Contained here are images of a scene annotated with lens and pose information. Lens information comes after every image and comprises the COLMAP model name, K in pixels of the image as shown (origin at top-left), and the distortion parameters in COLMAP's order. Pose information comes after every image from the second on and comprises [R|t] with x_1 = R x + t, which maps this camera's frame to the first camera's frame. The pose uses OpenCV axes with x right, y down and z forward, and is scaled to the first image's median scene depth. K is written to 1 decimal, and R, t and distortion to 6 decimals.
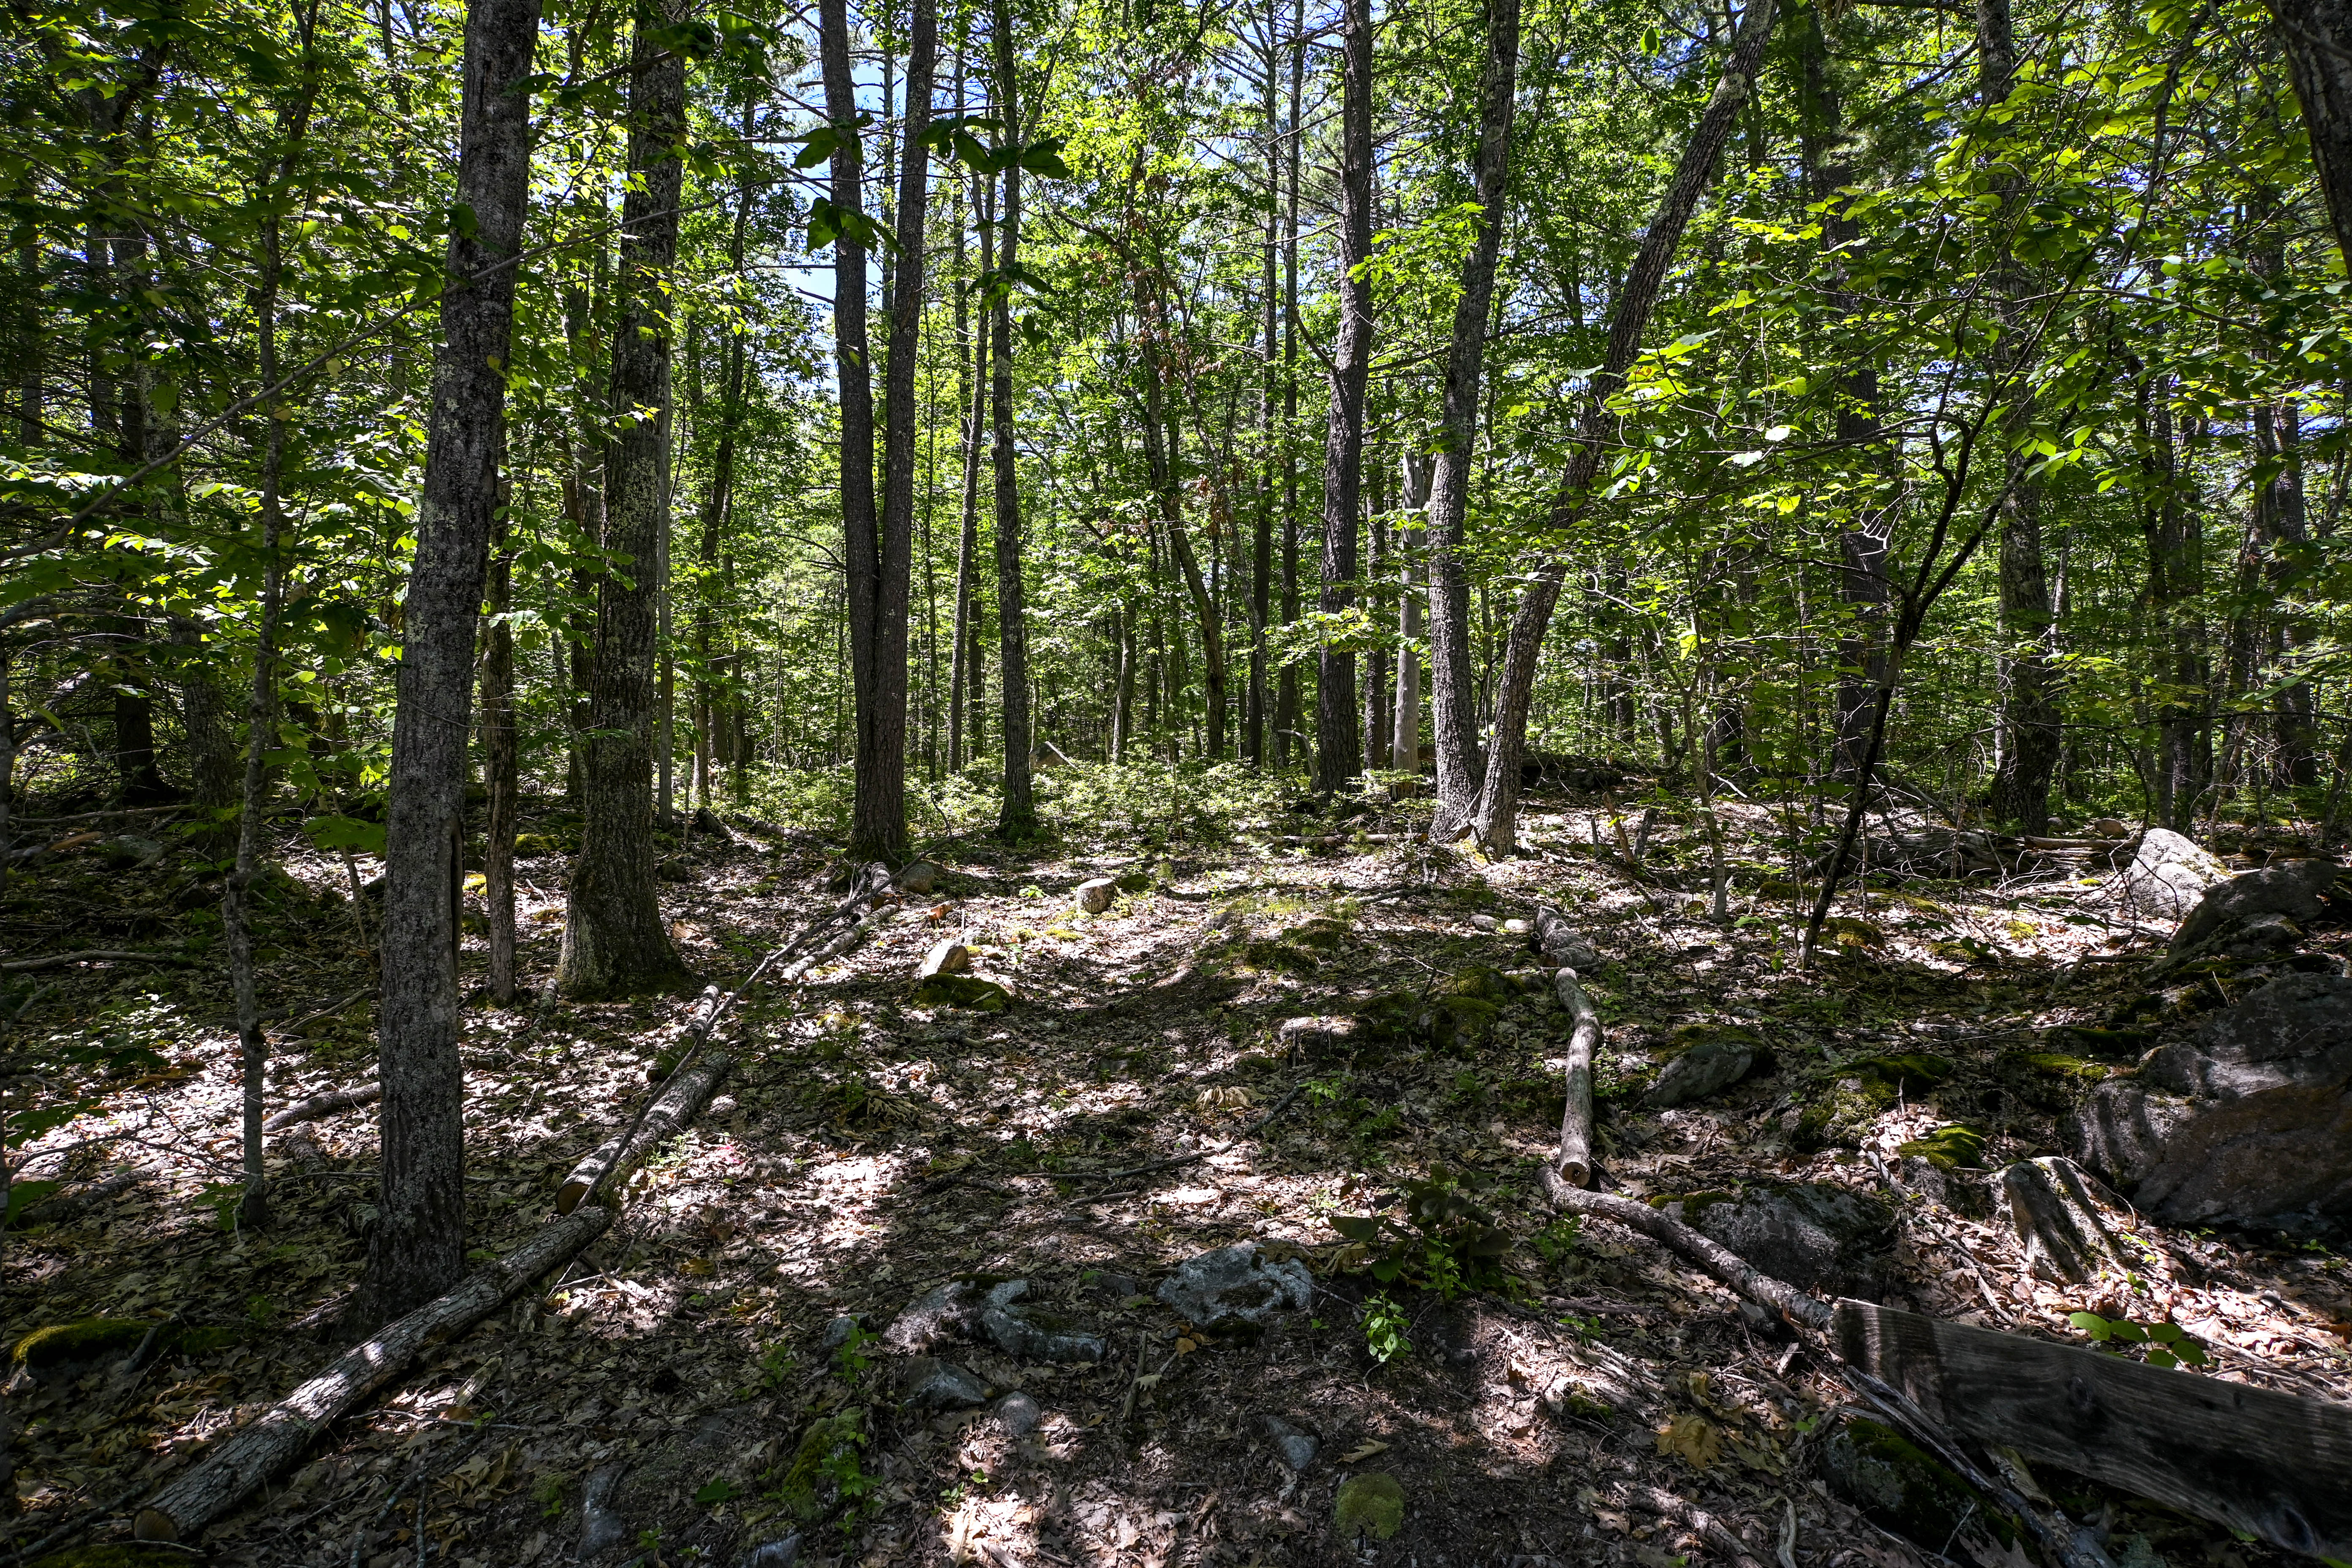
lens RADIAL K [[1177.4, 0, 1198.7], [0, 1177.4, 793.8], [0, 0, 1]] dist [-0.014351, 0.007674]
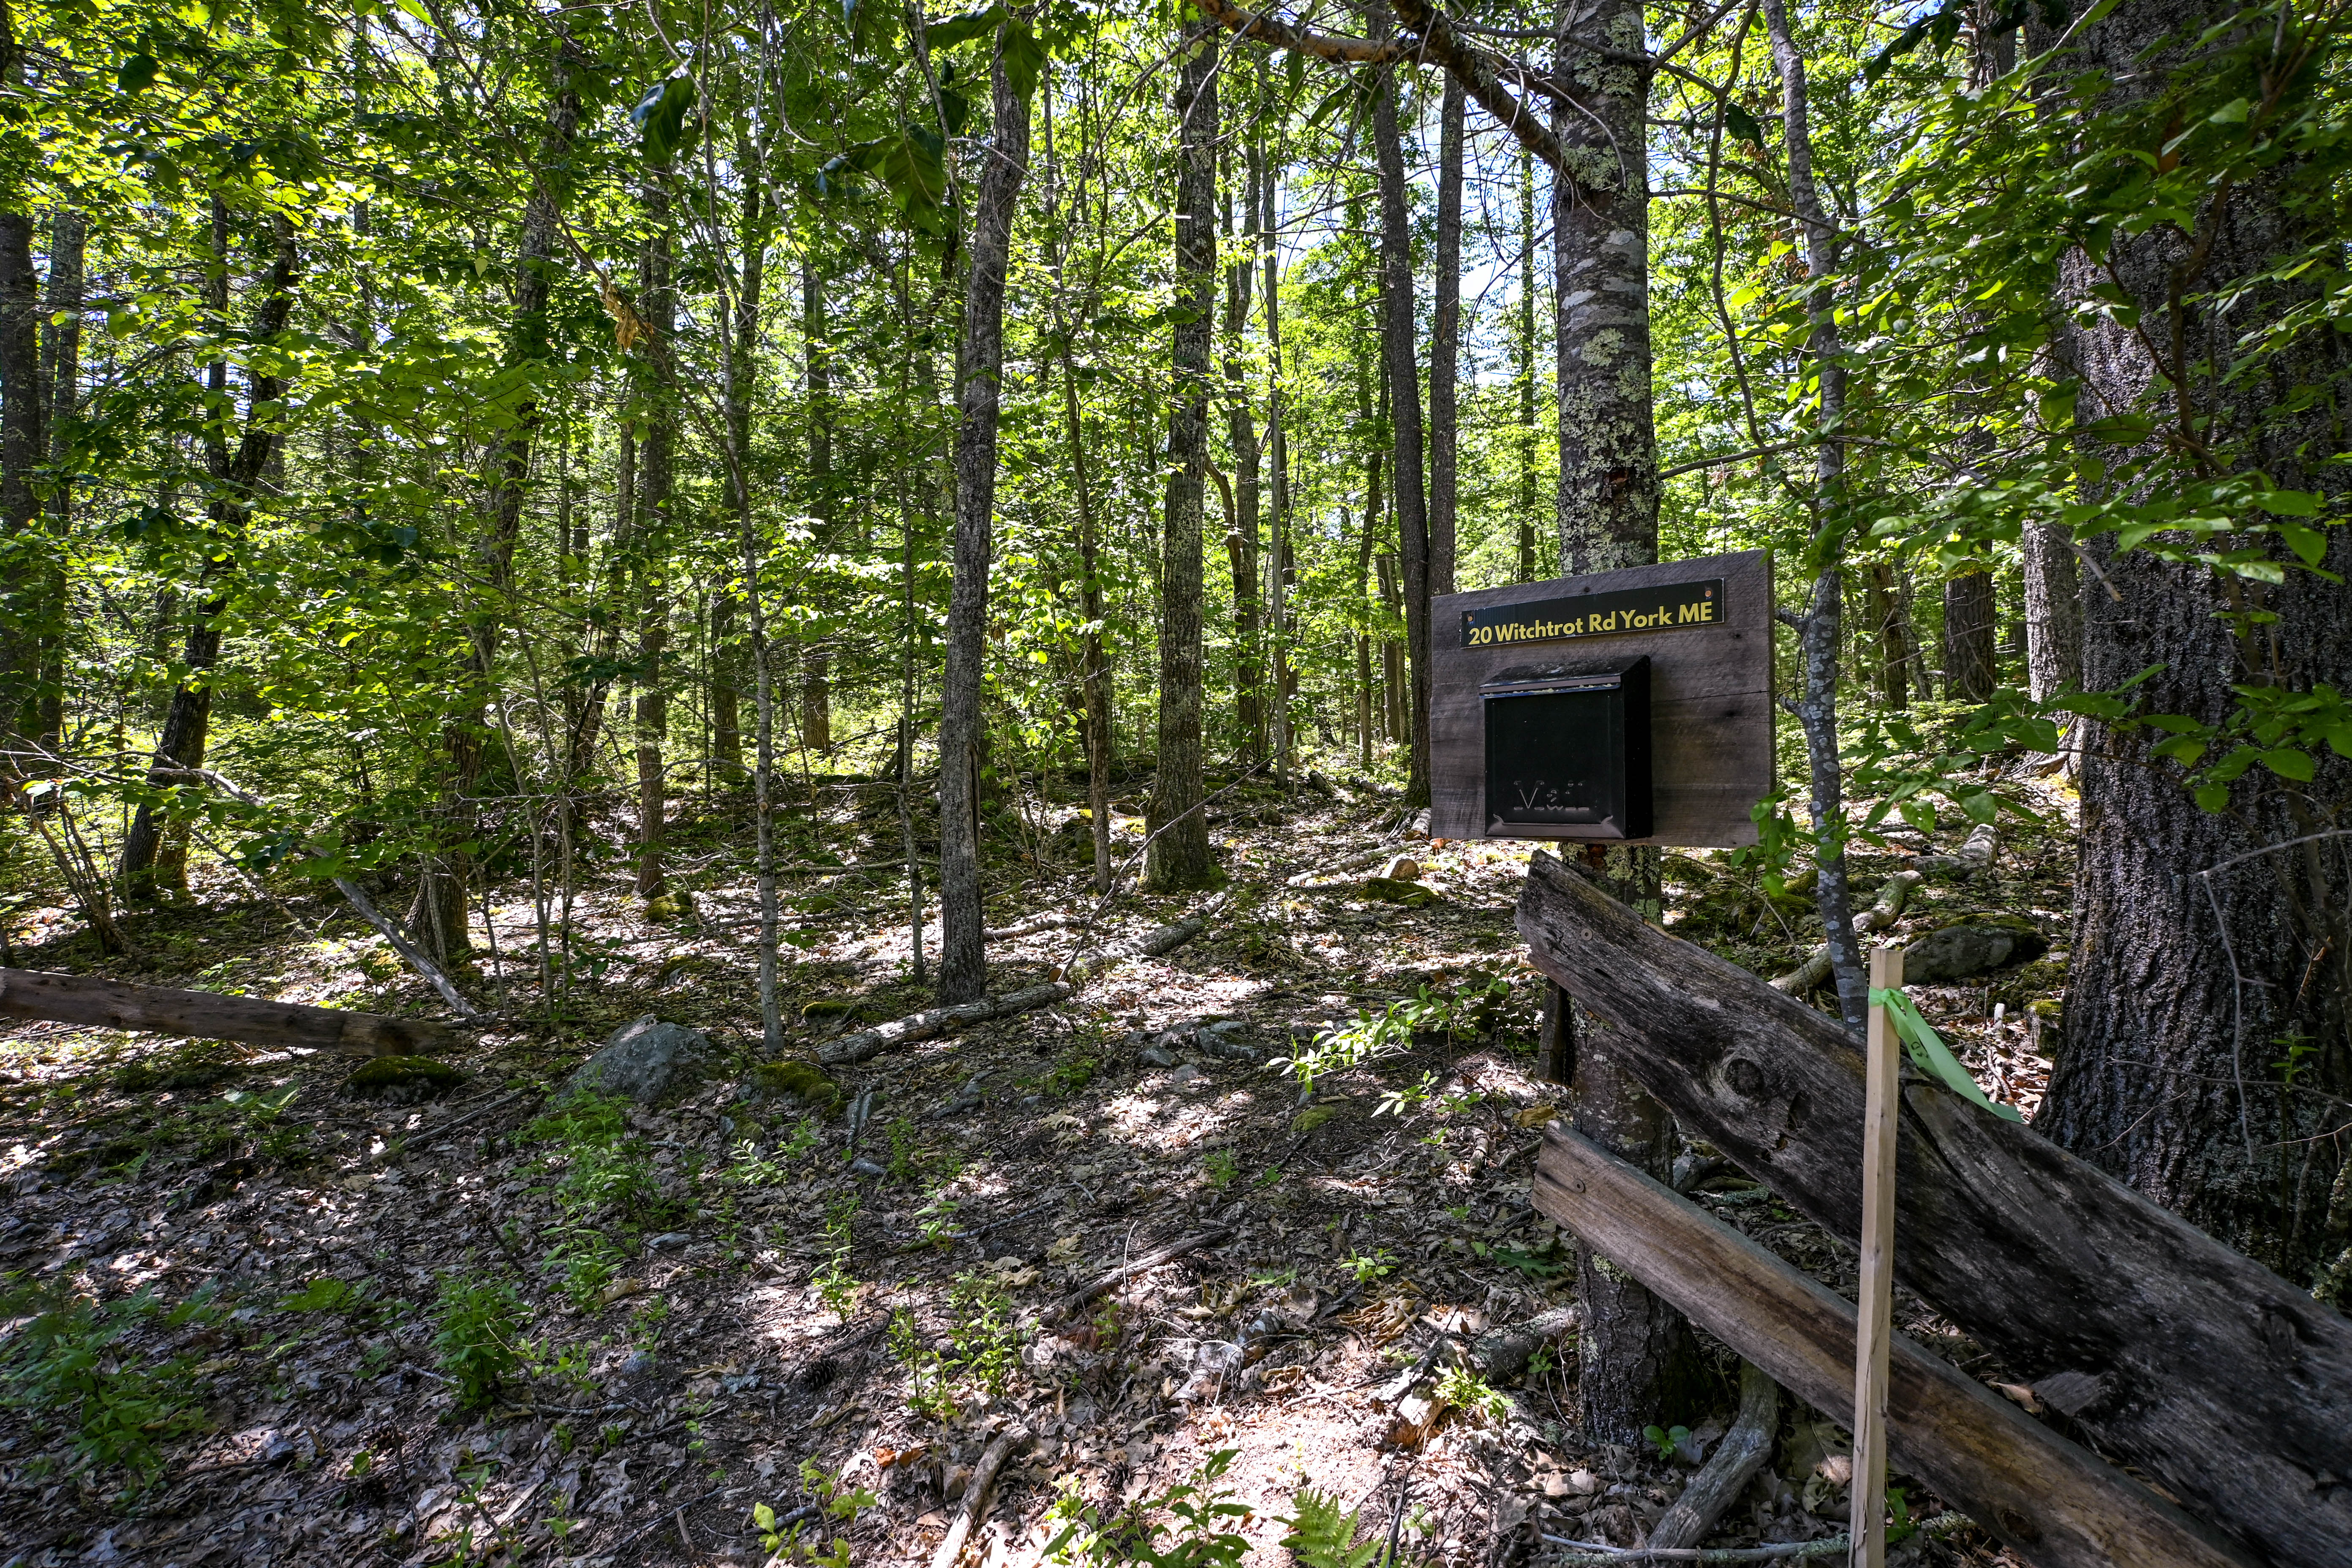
lens RADIAL K [[1177.4, 0, 1198.7], [0, 1177.4, 793.8], [0, 0, 1]] dist [-0.014351, 0.007674]
pose [[0.841175, -0.015136, -0.540551, 0.418340], [0.025727, 0.999596, 0.012047, 0.068412], [0.540150, -0.024040, 0.841225, -0.197281]]
